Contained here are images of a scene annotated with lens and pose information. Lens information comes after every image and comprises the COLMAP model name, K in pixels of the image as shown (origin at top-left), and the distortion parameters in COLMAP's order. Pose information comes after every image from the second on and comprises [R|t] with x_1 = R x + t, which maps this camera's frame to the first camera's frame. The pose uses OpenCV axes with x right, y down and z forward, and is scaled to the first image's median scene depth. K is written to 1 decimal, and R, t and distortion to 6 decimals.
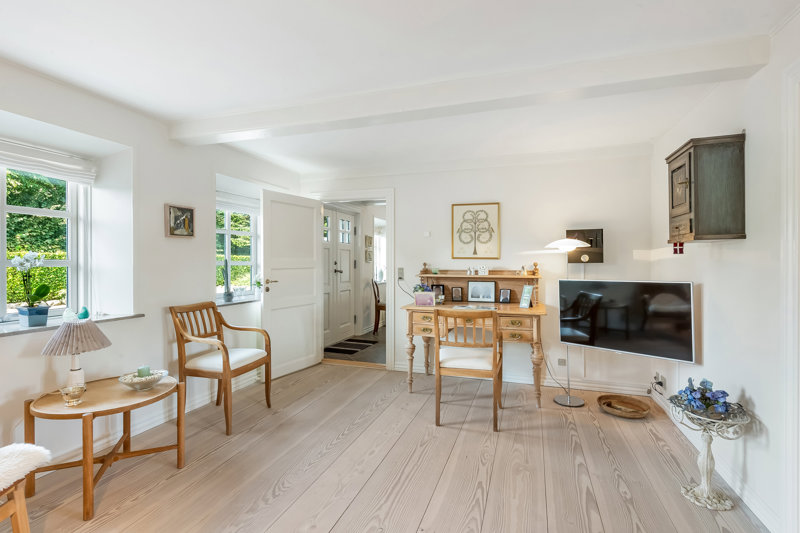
lens RADIAL K [[383.4, 0, 401.2], [0, 383.4, 258.4], [0, 0, 1]] dist [0.000291, 0.000135]
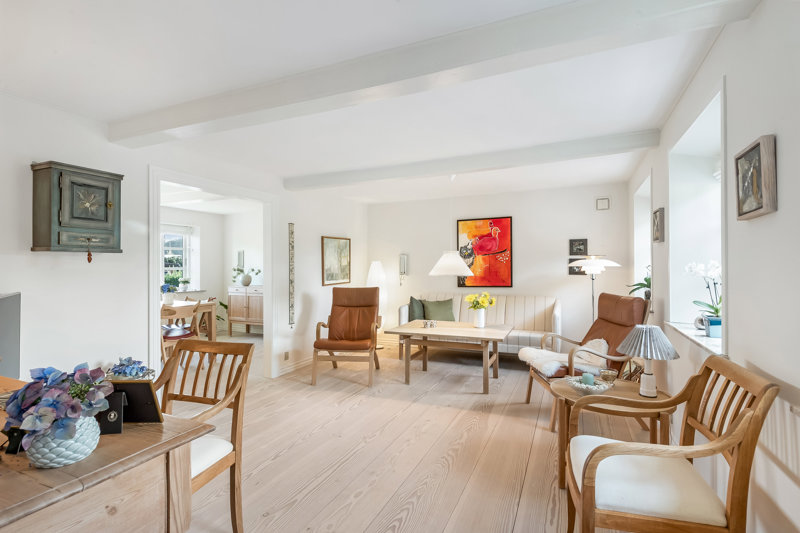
lens RADIAL K [[391.8, 0, 399.6], [0, 391.8, 267.1], [0, 0, 1]] dist [-0.000254, 0.000004]
pose [[-0.994607, 0.001281, 0.103709, -0.208999], [0.000568, 0.999976, -0.006899, 0.007879], [-0.103715, -0.006803, -0.994584, 1.500142]]
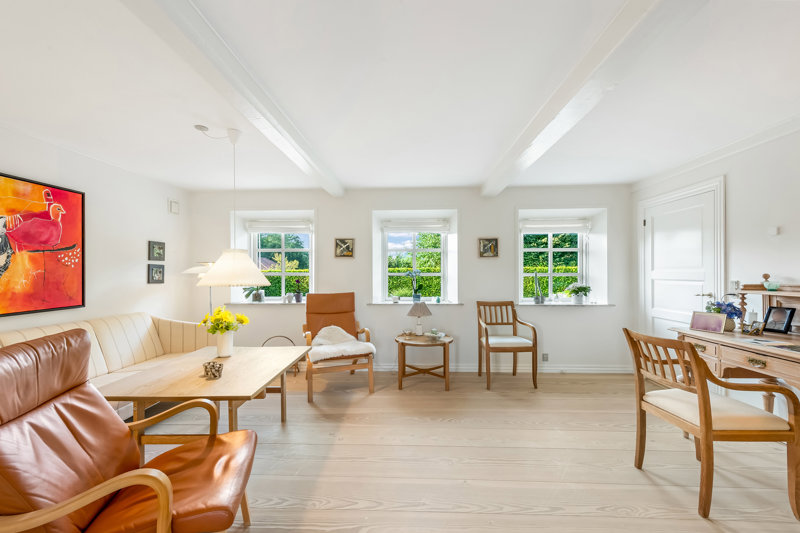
lens RADIAL K [[331.9, 0, 400.0], [0, 331.9, 266.5], [0, 0, 1]] dist [0.026338, 0.000111]
pose [[0.288297, -0.022833, -0.957269, 0.625265], [0.012369, 0.999721, -0.020121, 0.003544], [0.957461, -0.006040, 0.288499, 0.270685]]
